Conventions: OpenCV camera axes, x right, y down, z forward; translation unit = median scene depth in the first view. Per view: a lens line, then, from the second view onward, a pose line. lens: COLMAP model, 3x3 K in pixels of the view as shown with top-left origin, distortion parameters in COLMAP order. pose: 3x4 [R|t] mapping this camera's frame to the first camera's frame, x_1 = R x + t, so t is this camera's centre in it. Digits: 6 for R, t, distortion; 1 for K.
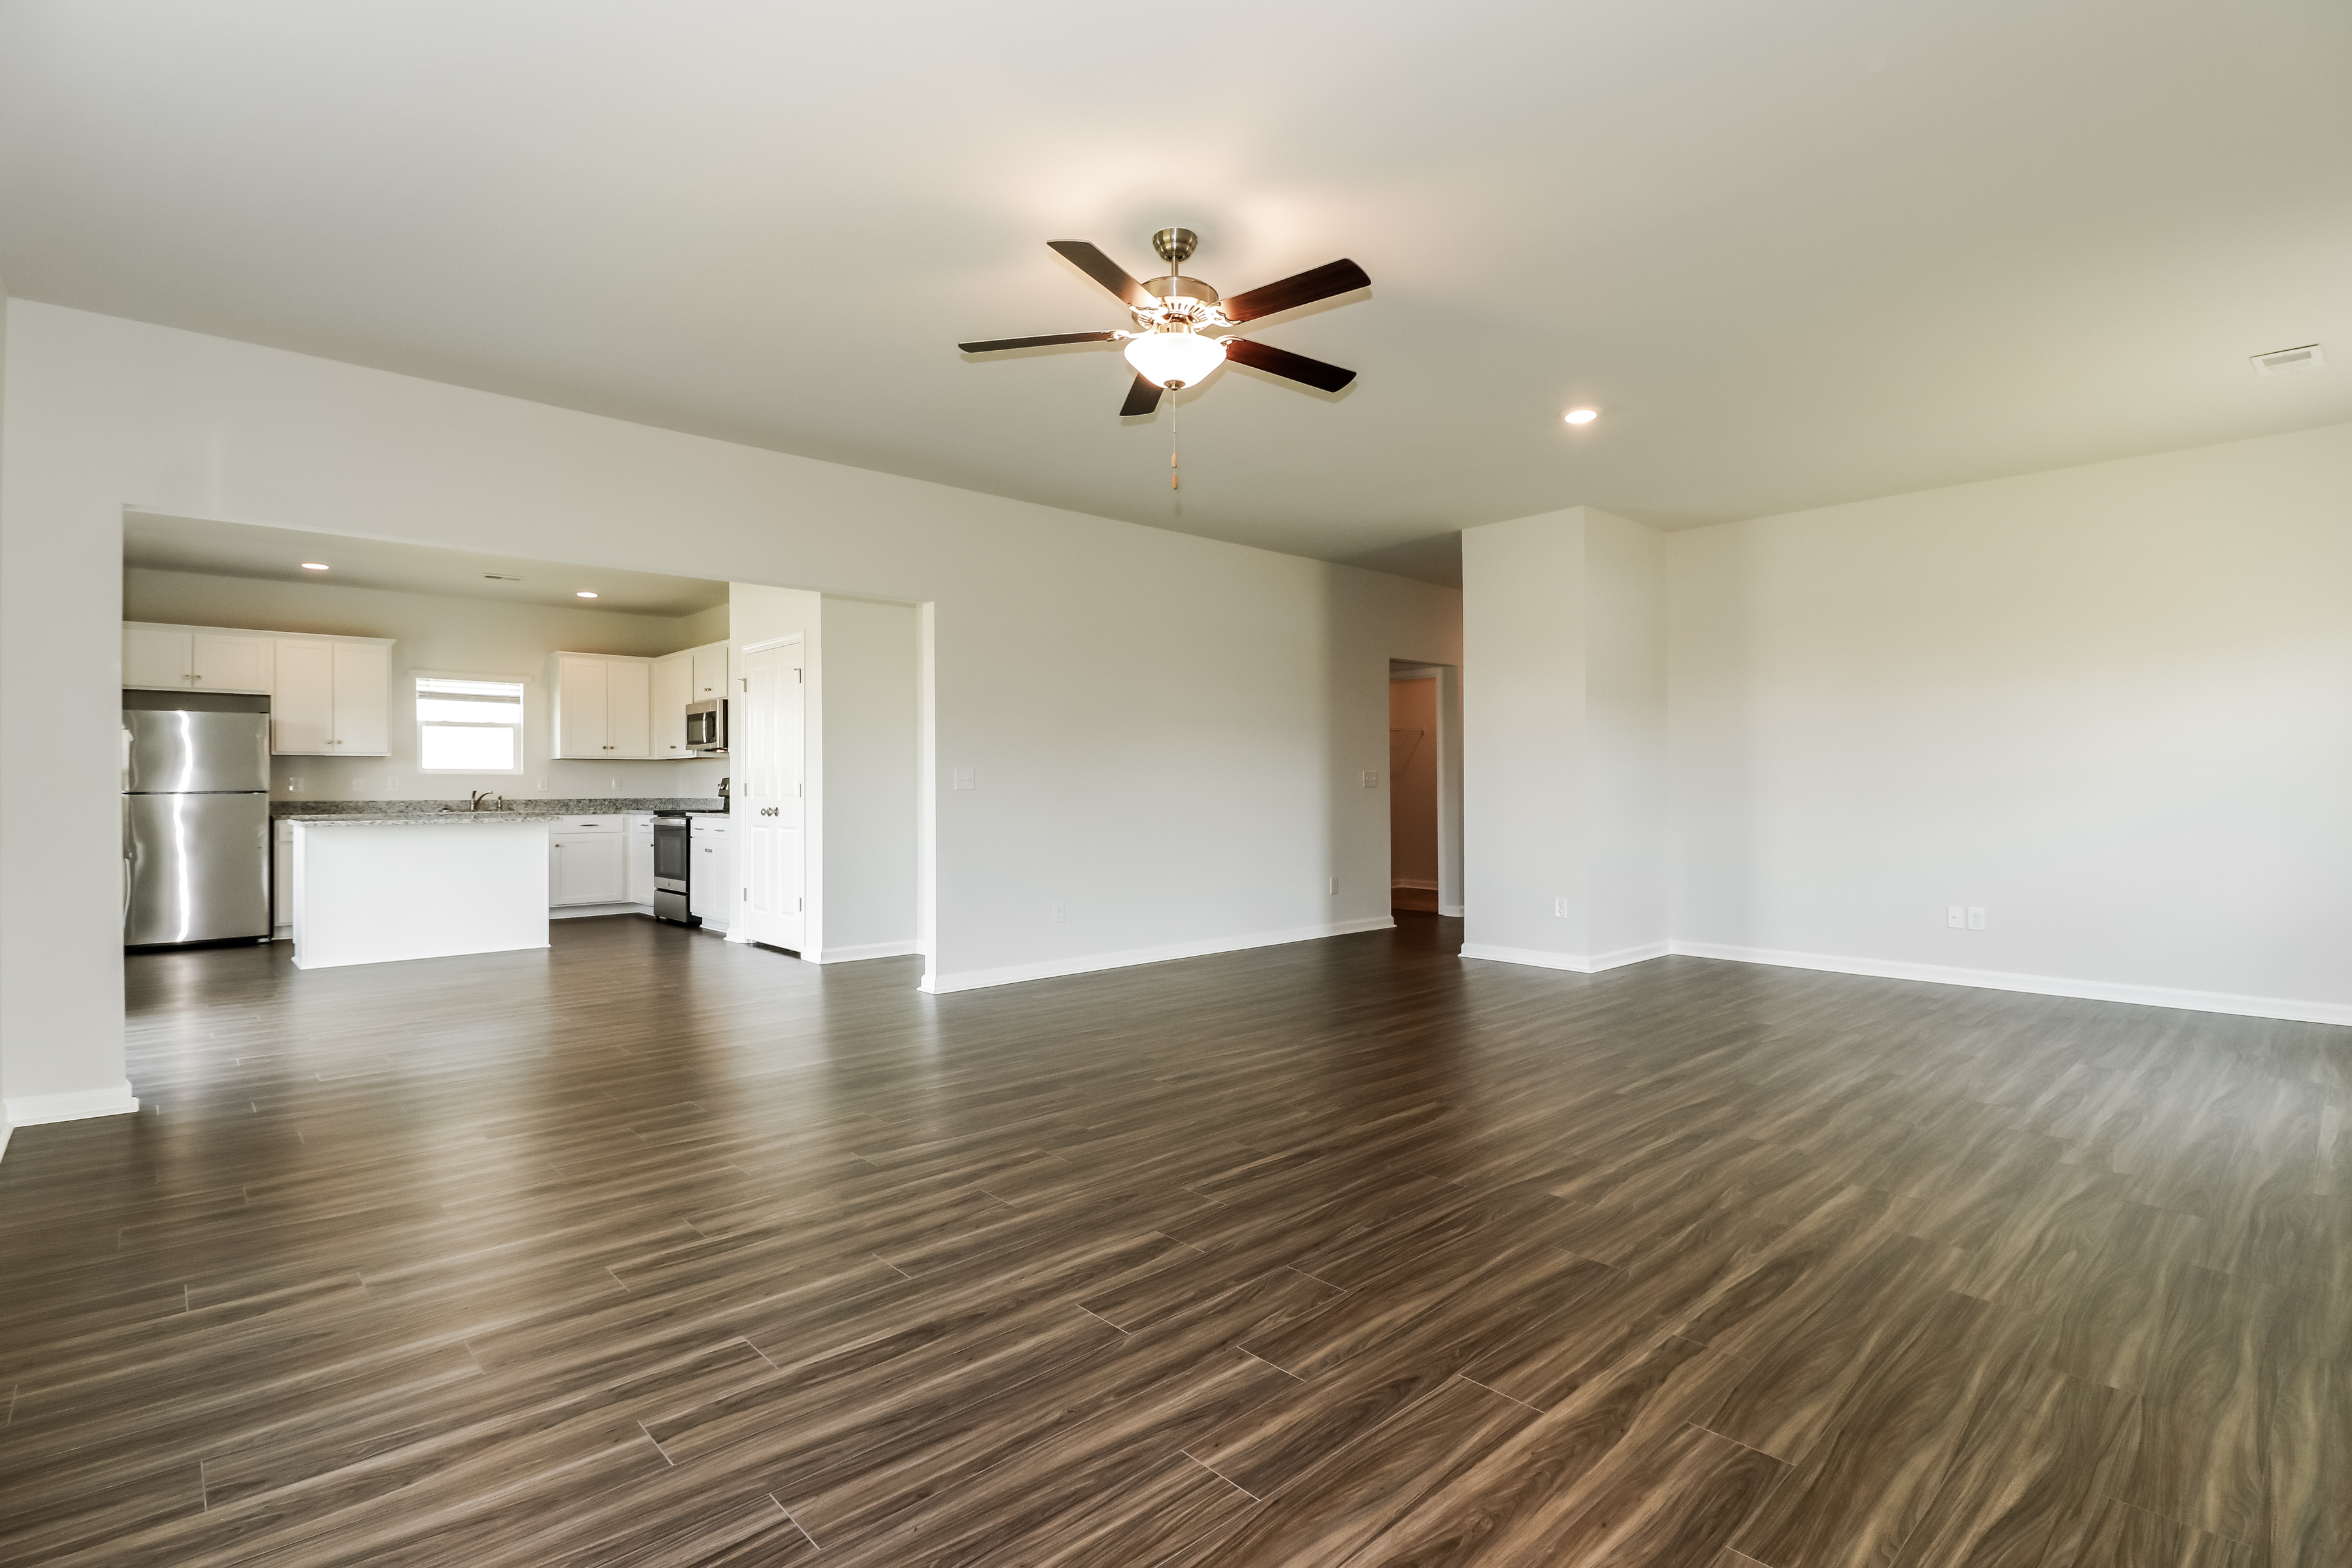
lens RADIAL K [[1110.1, 0, 1186.1], [0, 1110.1, 779.4], [0, 0, 1]] dist [0.005683, -0.003764]
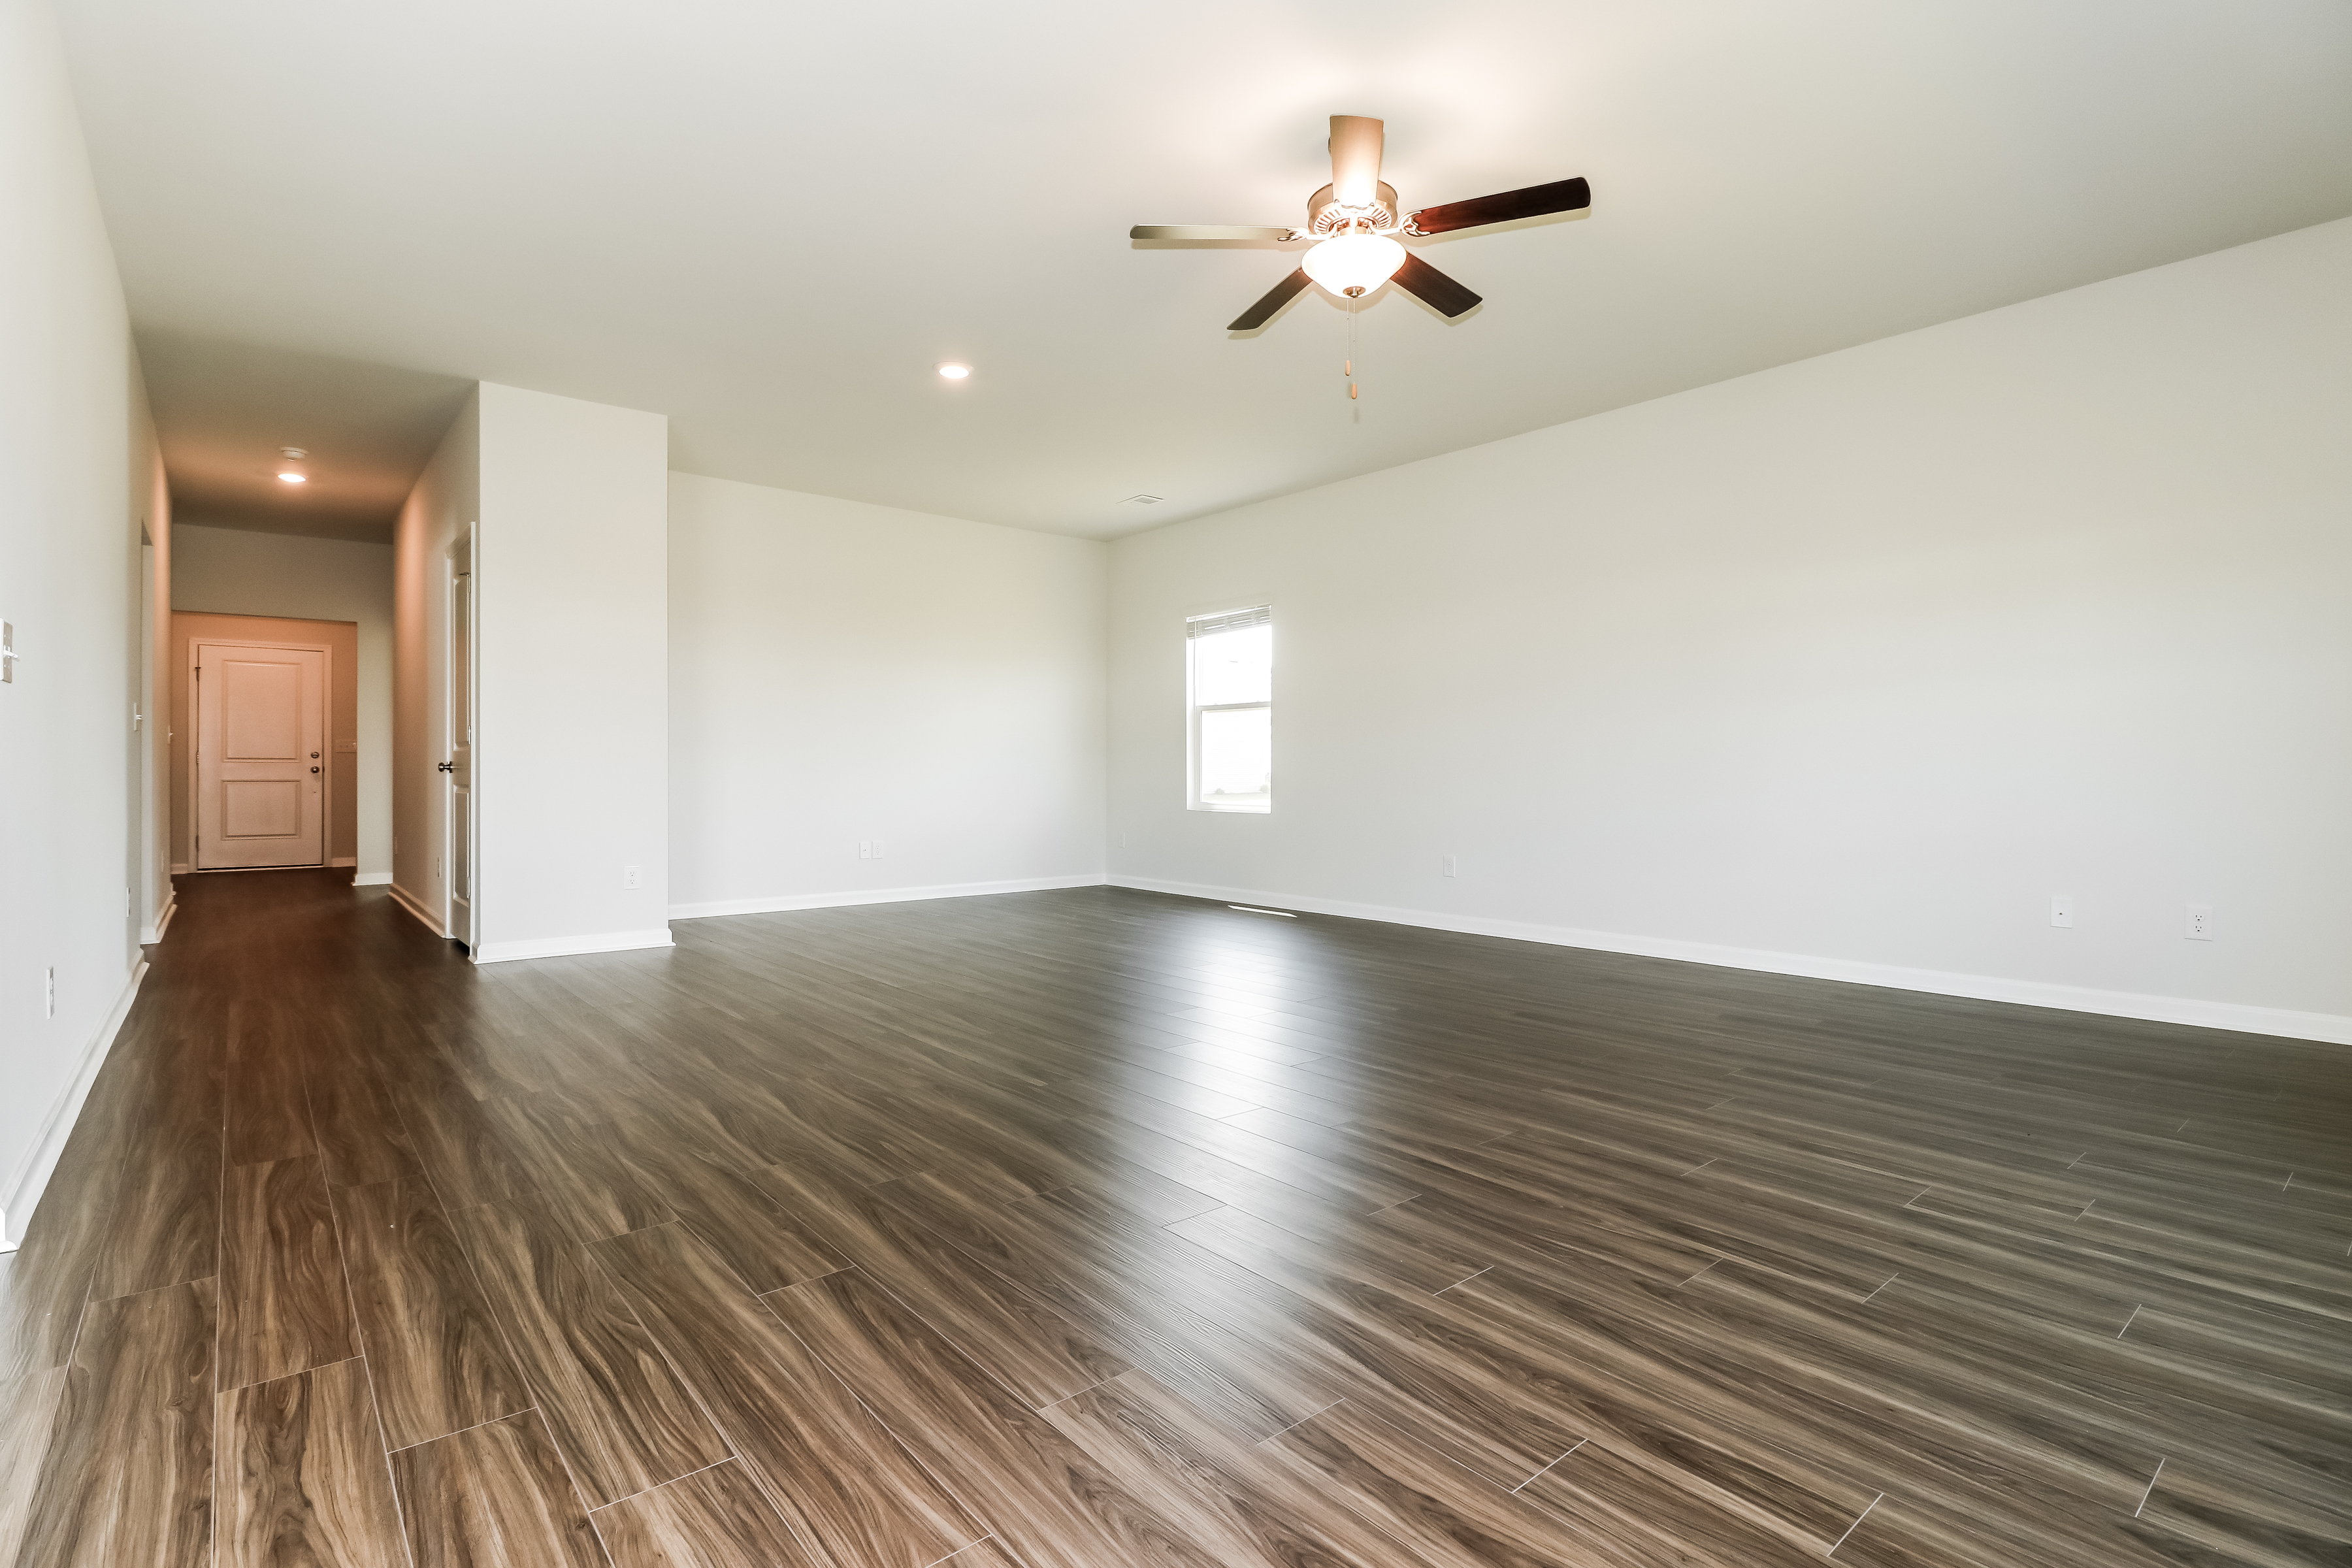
lens RADIAL K [[1110.1, 0, 1185.8], [0, 1110.1, 767.7], [0, 0, 1]] dist [0.005683, -0.003764]
pose [[0.051816, 0.005571, 0.998641, -1.336156], [-0.009567, 0.999941, -0.005082, 0.092514], [-0.998611, -0.009291, 0.051866, 1.466970]]
